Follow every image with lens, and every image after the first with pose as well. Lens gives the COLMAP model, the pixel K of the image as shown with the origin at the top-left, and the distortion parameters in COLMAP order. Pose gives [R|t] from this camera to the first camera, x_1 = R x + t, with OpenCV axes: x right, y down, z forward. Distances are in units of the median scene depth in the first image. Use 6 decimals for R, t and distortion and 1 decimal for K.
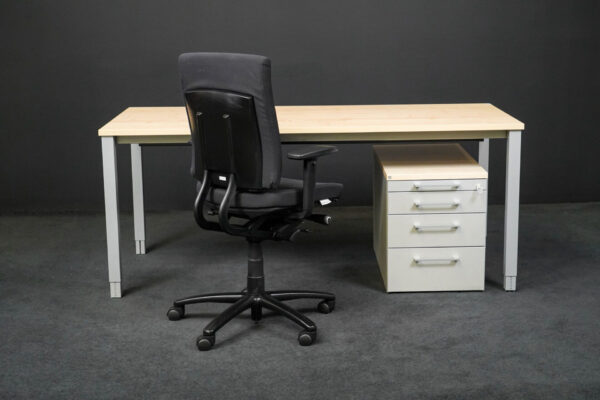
lens RADIAL K [[970.3, 0, 300.0], [0, 970.3, 200.0], [0, 0, 1]] dist [0.000761, 0.010111]
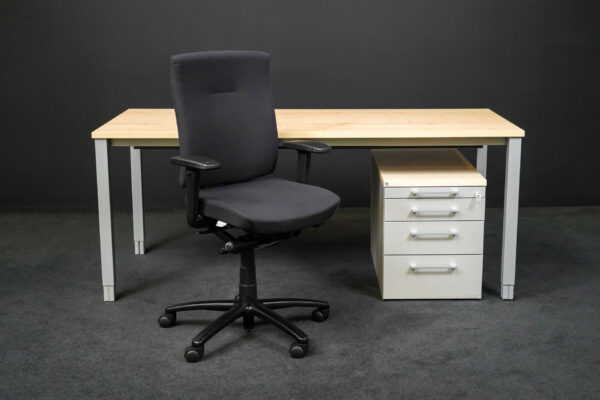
lens RADIAL K [[888.6, 0, 300.0], [0, 888.6, 200.0], [0, 0, 1]] dist [0.008454, 0.018707]
pose [[0.999889, 0.012041, -0.008775, 0.013300], [-0.011961, 0.999888, 0.009045, -0.014916], [0.008883, -0.008939, 0.999921, 0.103428]]
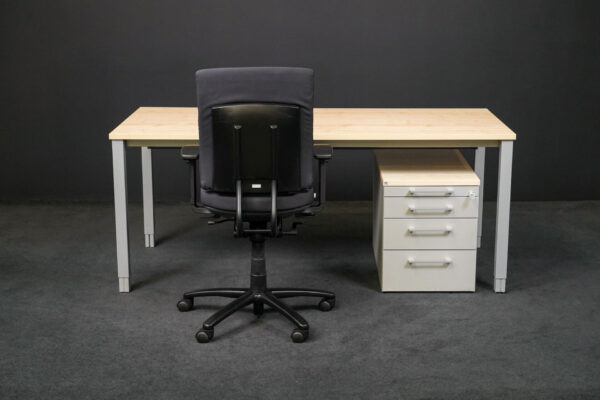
lens RADIAL K [[949.9, 0, 300.0], [0, 949.9, 200.0], [0, 0, 1]] dist [0.006326, 0.004873]
pose [[0.999760, 0.016669, -0.014244, 0.015436], [-0.016301, 0.999539, 0.025628, -0.031941], [0.014665, -0.025389, 0.999570, -0.028672]]
